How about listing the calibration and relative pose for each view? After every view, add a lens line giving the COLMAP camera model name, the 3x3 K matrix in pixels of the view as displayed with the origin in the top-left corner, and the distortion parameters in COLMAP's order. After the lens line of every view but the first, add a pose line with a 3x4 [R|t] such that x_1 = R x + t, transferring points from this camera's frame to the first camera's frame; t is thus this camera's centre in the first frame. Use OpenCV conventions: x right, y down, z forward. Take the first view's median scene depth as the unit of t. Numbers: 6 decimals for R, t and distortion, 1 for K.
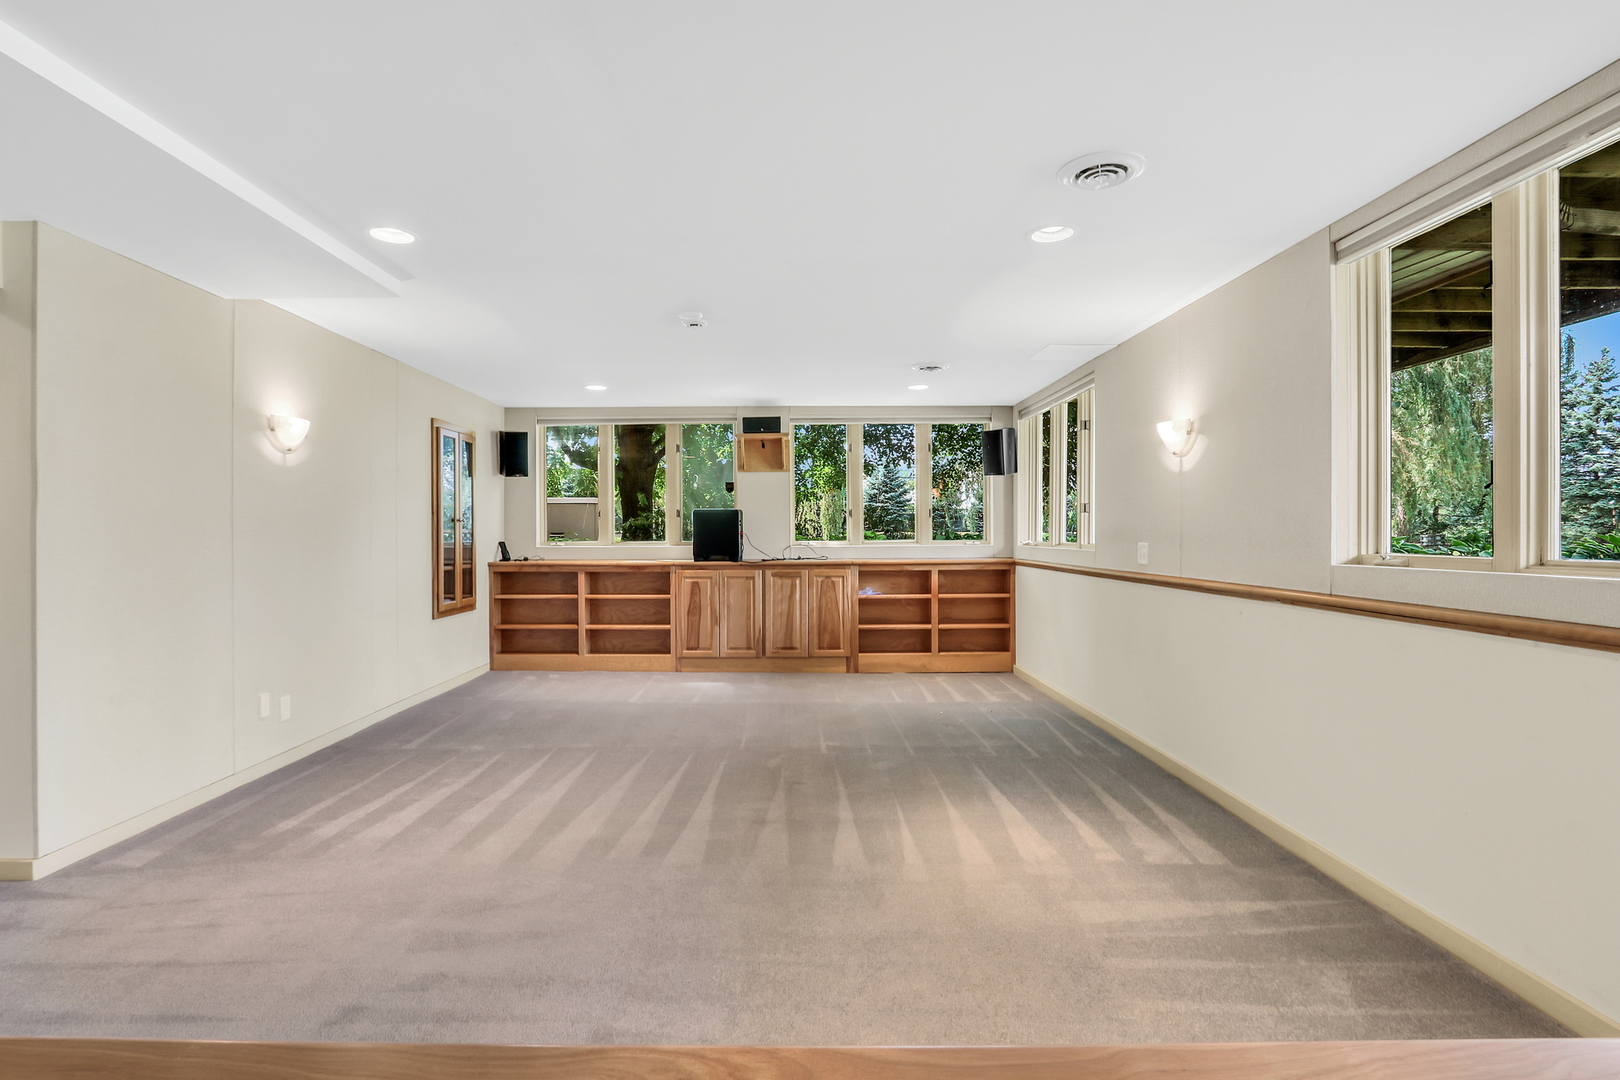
lens RADIAL K [[796.6, 0, 783.0], [0, 796.6, 533.8], [0, 0, 1]] dist [-0.032227, 0.013335]
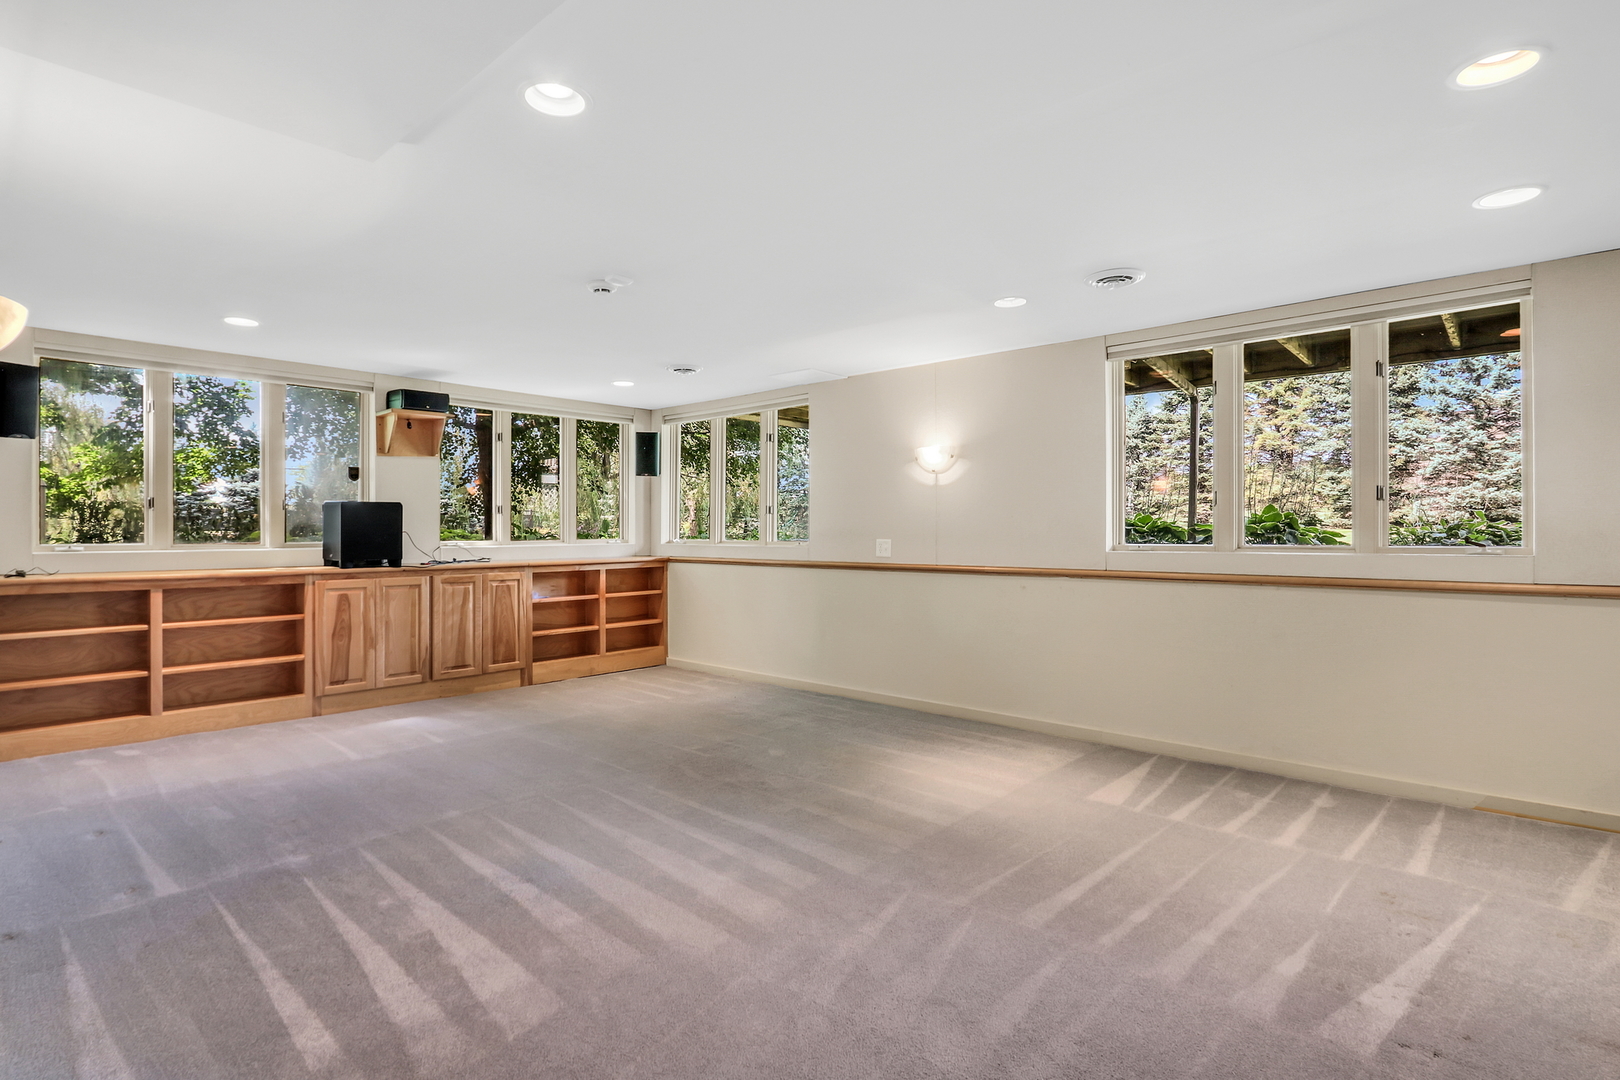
lens RADIAL K [[796.6, 0, 783.0], [0, 796.6, 533.8], [0, 0, 1]] dist [-0.032227, 0.013335]
pose [[0.676142, -0.000033, 0.736771, -0.384057], [-0.000115, 1.000000, 0.000151, 0.001283], [-0.736771, -0.000186, 0.676142, 0.171713]]
